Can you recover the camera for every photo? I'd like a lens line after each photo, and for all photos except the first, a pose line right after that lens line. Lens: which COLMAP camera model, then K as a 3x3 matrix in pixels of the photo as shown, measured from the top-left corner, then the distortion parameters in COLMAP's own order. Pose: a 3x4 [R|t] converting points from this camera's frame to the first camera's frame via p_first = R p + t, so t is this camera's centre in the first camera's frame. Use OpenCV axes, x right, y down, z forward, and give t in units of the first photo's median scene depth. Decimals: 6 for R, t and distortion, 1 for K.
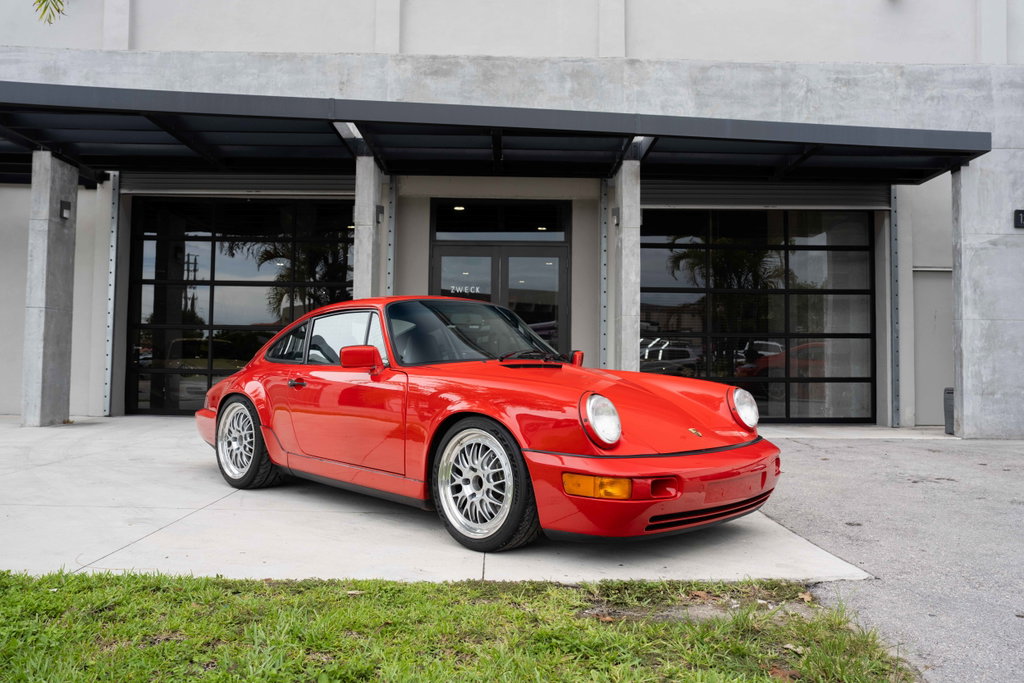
lens RADIAL K [[810.7, 0, 514.7], [0, 810.7, 338.6], [0, 0, 1]] dist [-0.080241, 0.110666]
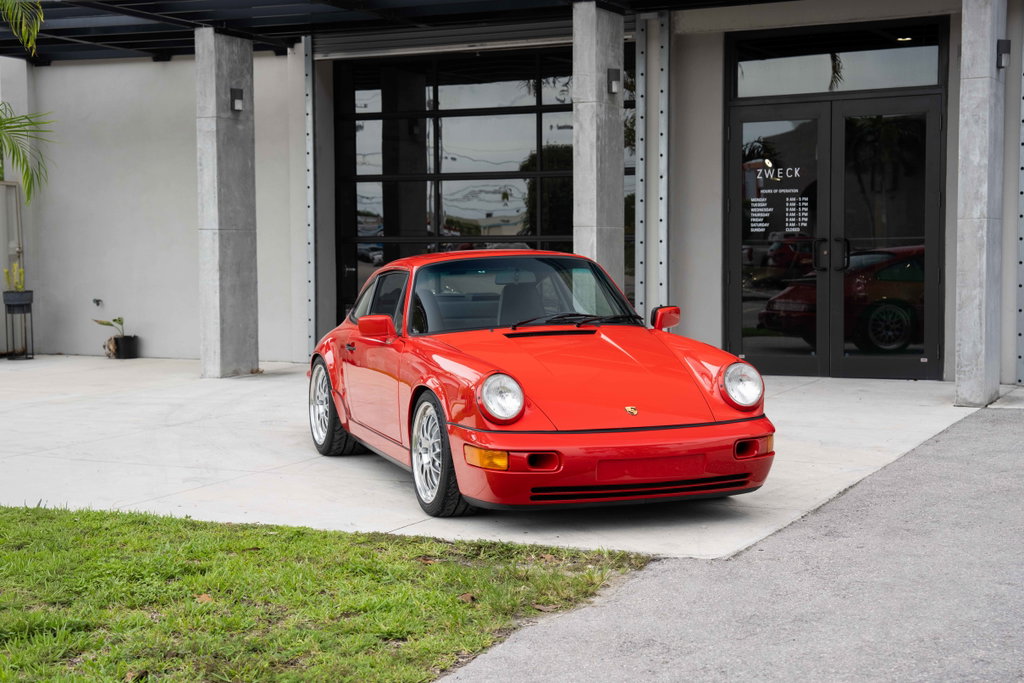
lens RADIAL K [[1666.4, 0, 505.8], [0, 1666.4, 340.0], [0, 0, 1]] dist [0.196207, 0.059640]
pose [[0.892315, 0.005685, -0.451377, 0.419144], [0.038165, 0.995390, 0.087985, -0.064462], [0.449797, -0.095737, 0.887985, -0.363527]]
